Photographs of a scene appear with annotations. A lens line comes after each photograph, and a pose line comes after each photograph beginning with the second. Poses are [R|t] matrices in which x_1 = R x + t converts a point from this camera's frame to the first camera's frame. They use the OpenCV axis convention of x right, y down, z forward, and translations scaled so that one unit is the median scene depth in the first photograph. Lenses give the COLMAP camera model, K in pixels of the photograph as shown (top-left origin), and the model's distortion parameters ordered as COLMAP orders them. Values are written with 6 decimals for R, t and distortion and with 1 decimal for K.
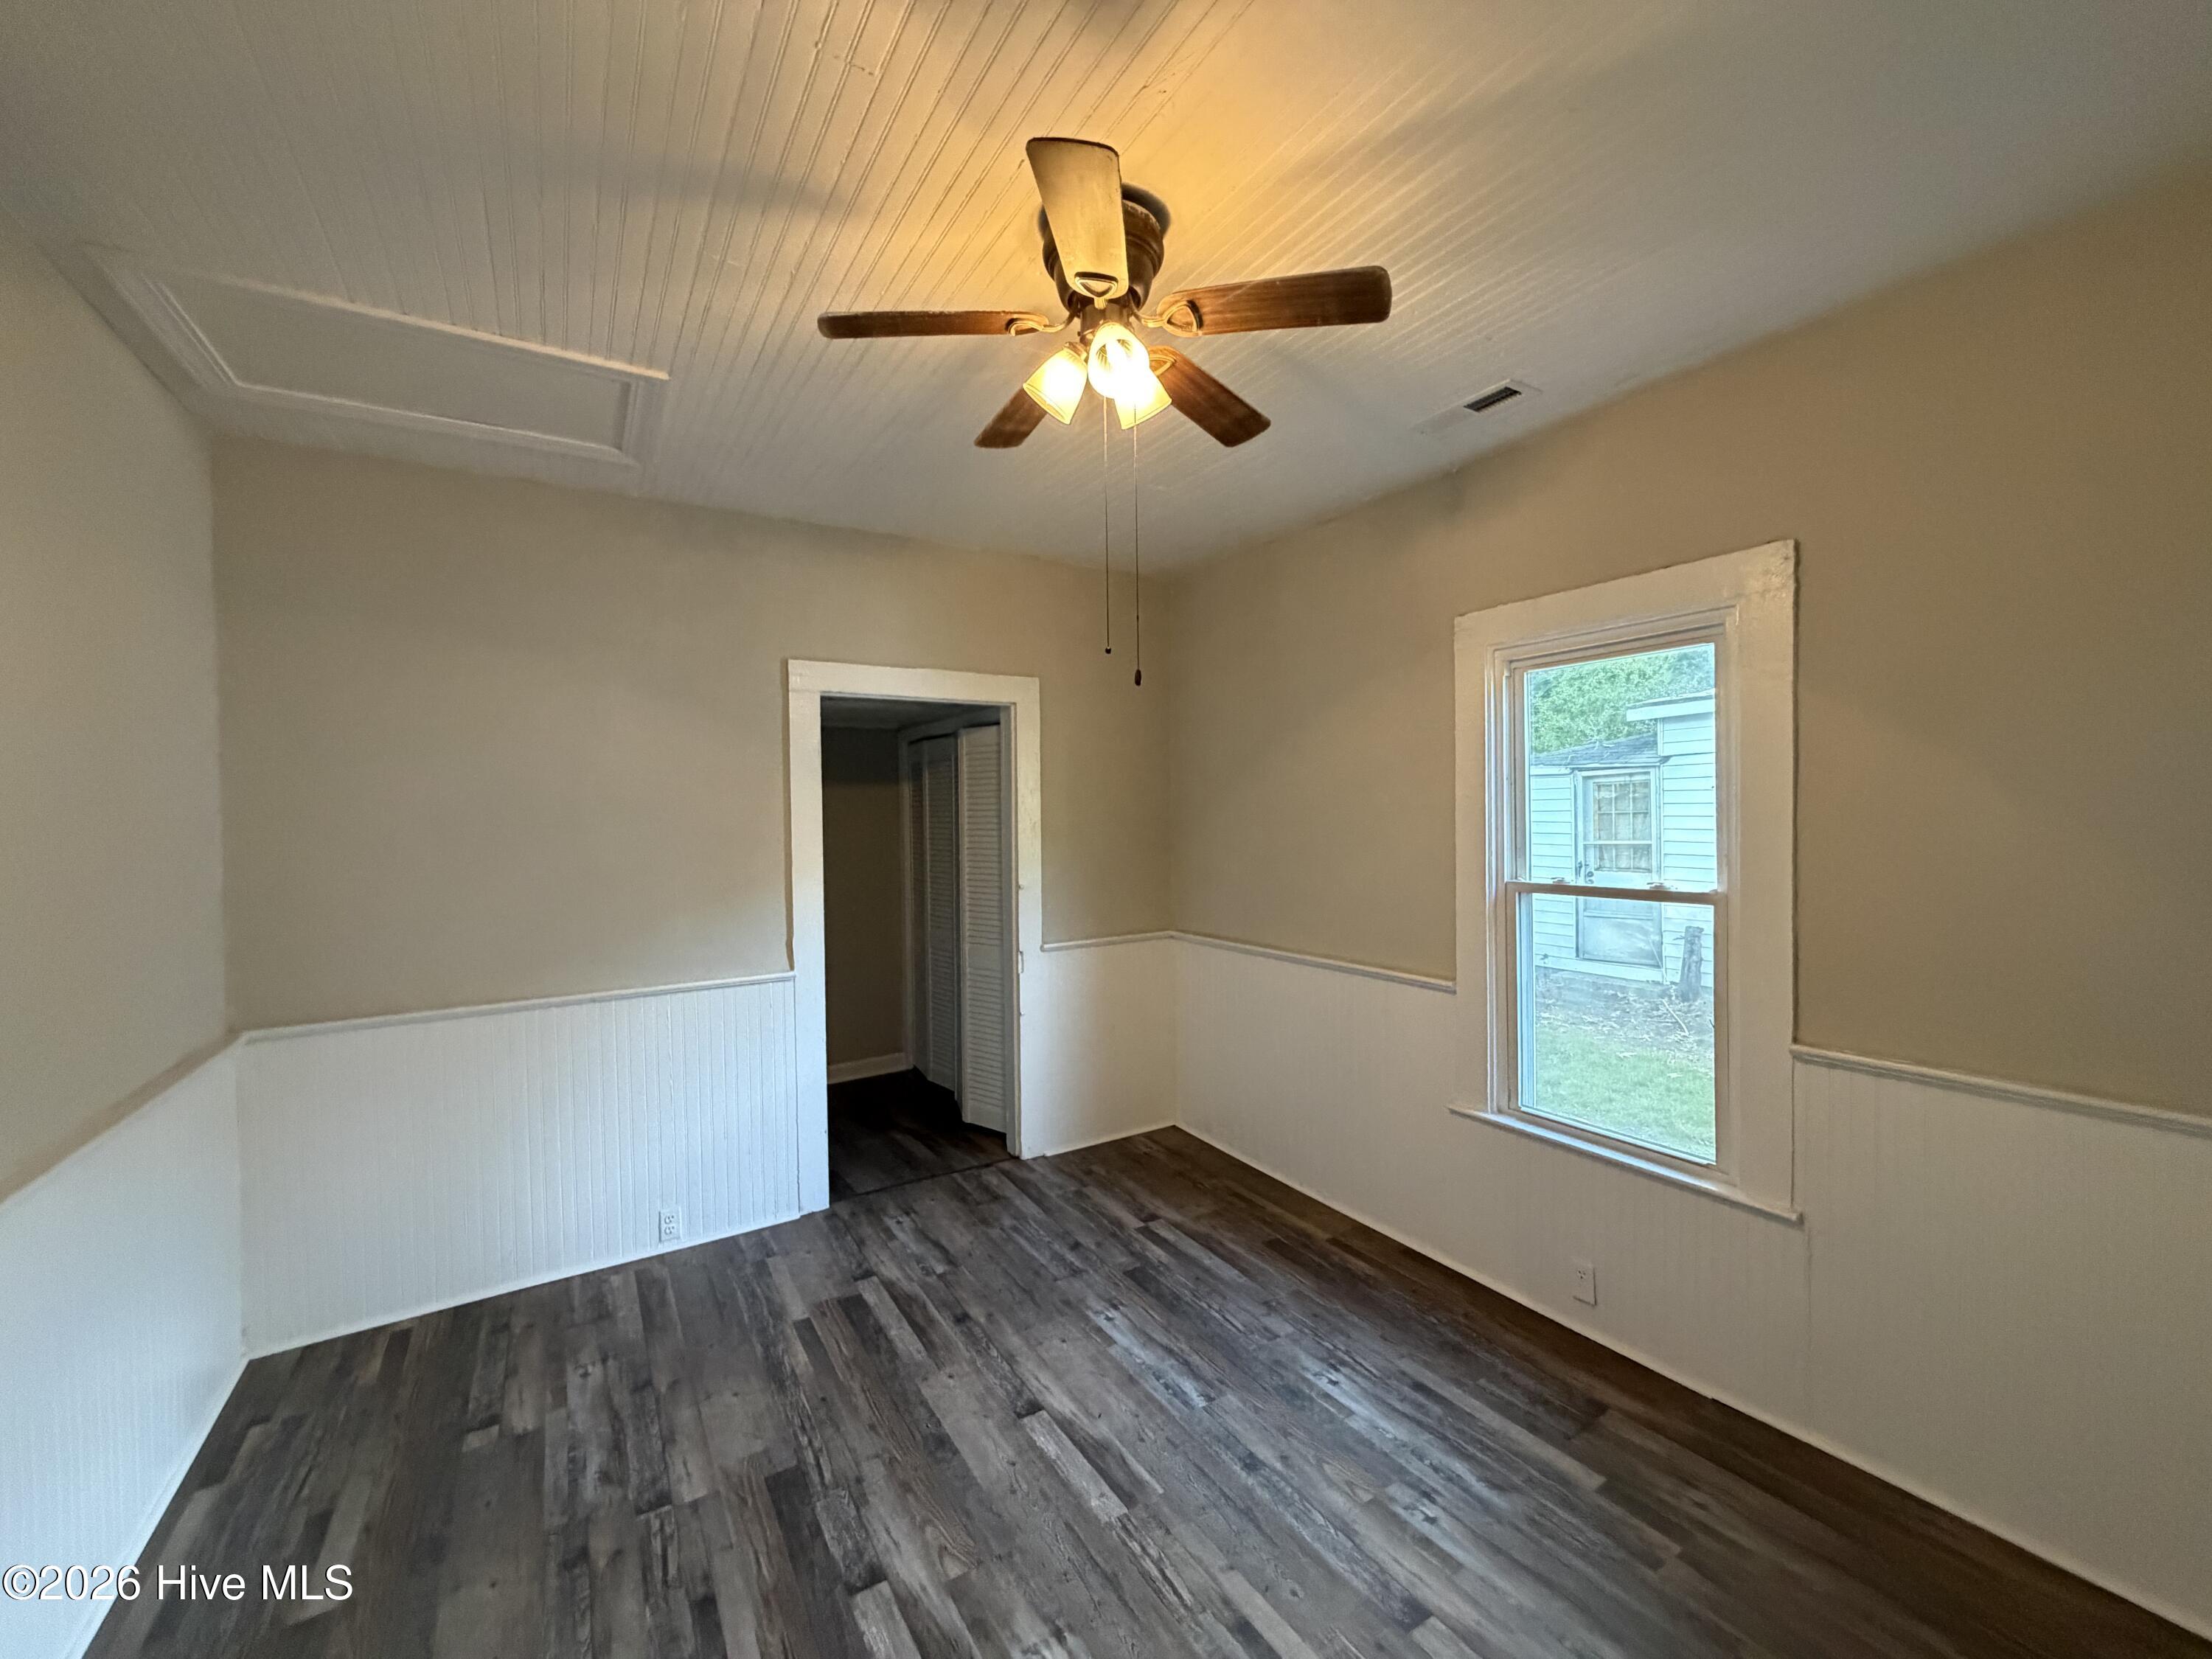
lens RADIAL K [[897.1, 0, 1106.0], [0, 897.1, 829.5], [0, 0, 1]] dist [0.000846, -0.000172]
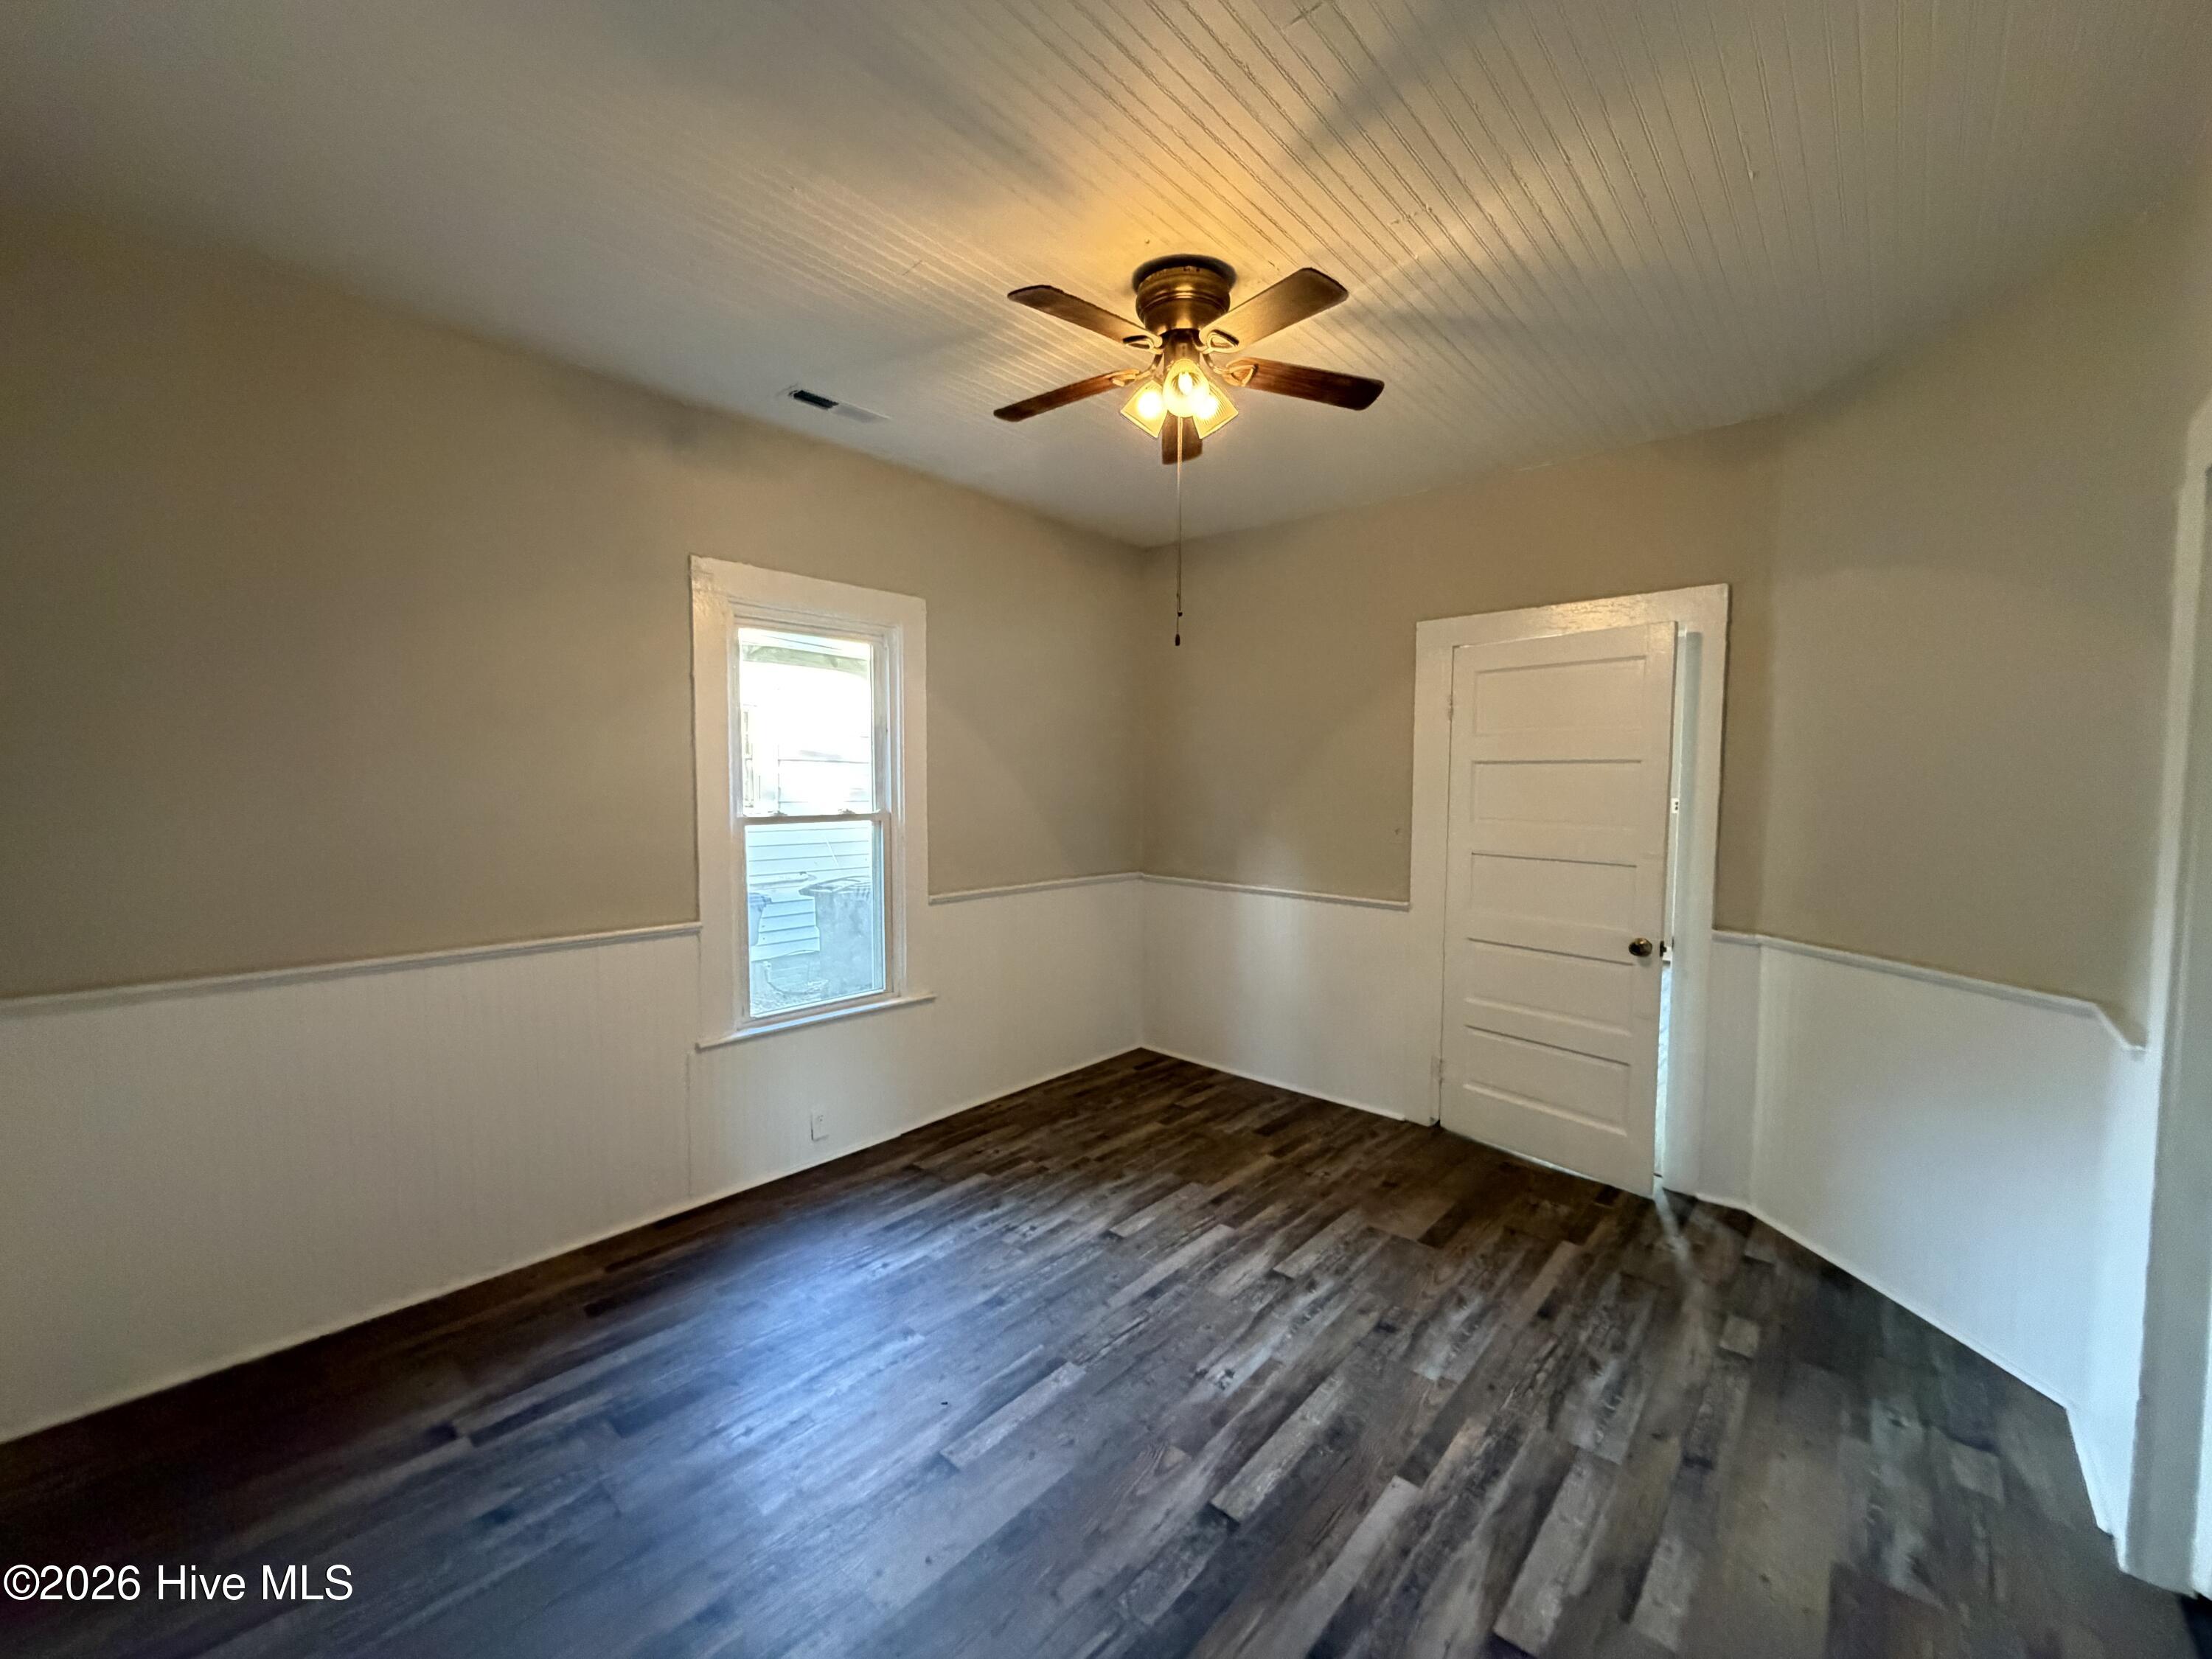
lens RADIAL K [[897.1, 0, 1106.0], [0, 897.1, 829.5], [0, 0, 1]] dist [0.000846, -0.000172]
pose [[-0.297593, -0.037079, 0.953973, -1.005154], [0.016960, 0.998882, 0.044115, 0.043011], [-0.954542, 0.029308, -0.296631, 1.230640]]
